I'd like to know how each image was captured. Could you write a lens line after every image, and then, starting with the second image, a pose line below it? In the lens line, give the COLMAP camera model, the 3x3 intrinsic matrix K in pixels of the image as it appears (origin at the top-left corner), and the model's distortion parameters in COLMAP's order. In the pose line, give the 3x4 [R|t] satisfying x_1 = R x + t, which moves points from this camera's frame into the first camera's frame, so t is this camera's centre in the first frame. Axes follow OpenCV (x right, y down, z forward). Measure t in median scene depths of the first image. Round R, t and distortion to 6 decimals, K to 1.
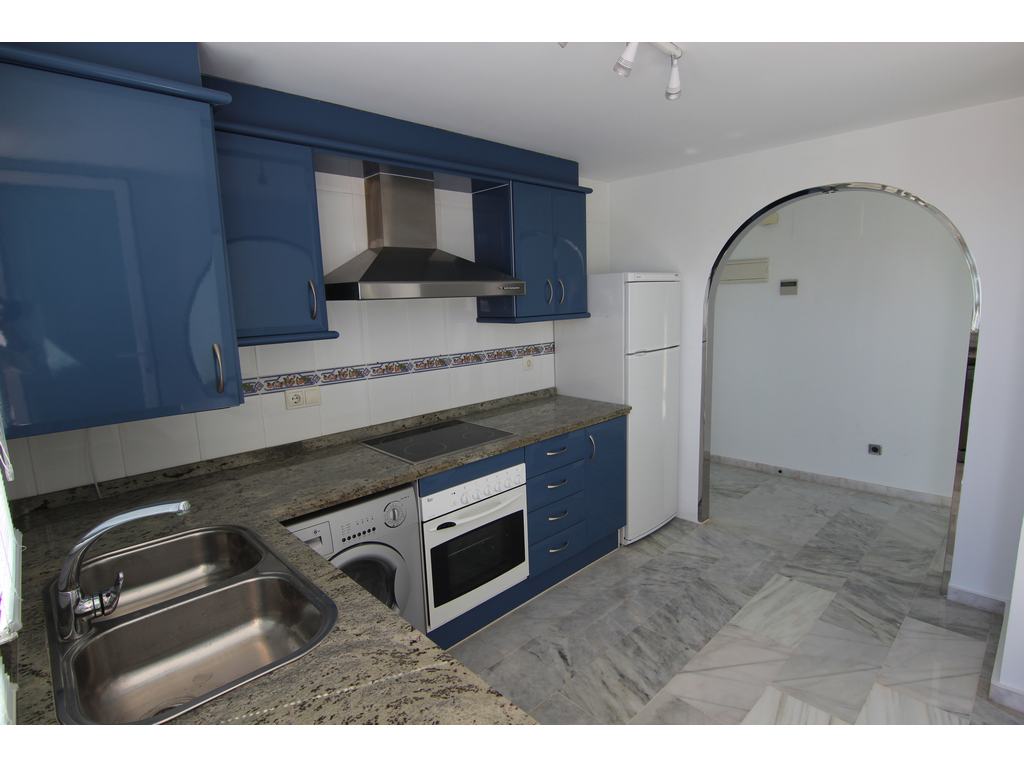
lens RADIAL K [[519.8, 0, 515.5], [0, 519.8, 380.3], [0, 0, 1]] dist [-0.001197, -0.012923]
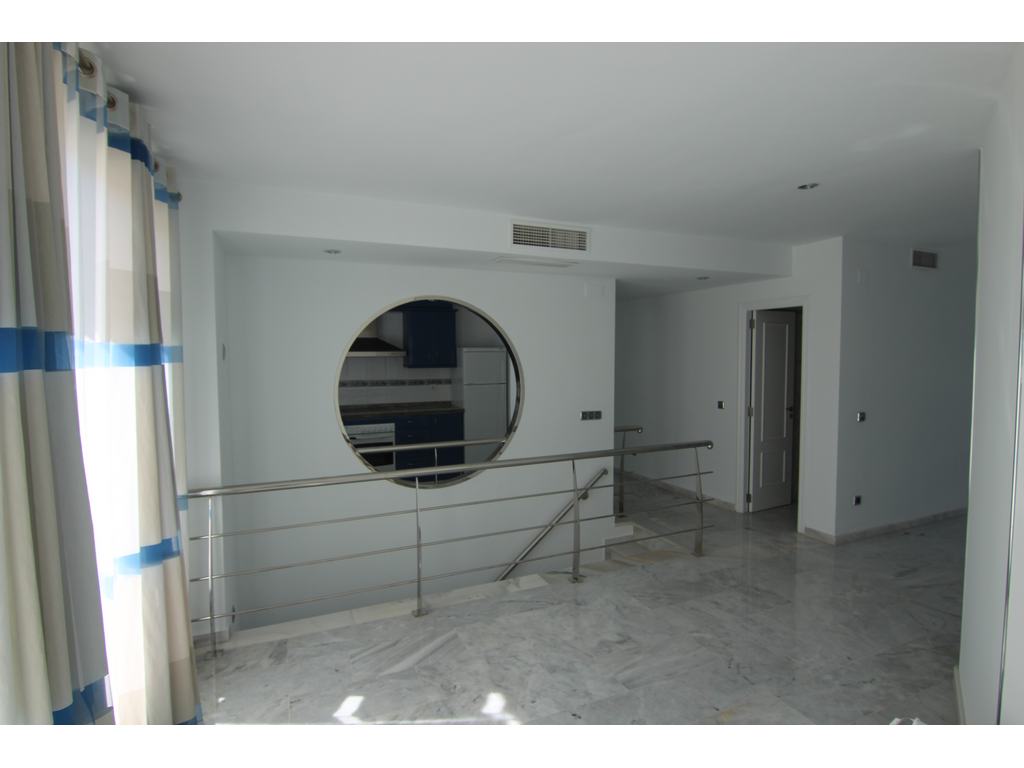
lens RADIAL K [[519.8, 0, 521.3], [0, 519.8, 382.4], [0, 0, 1]] dist [-0.001197, -0.012923]
pose [[0.945080, 0.054811, -0.322210, 1.378959], [-0.084578, 0.993271, -0.079111, 0.109409], [0.315706, 0.102018, 0.943357, -1.183674]]
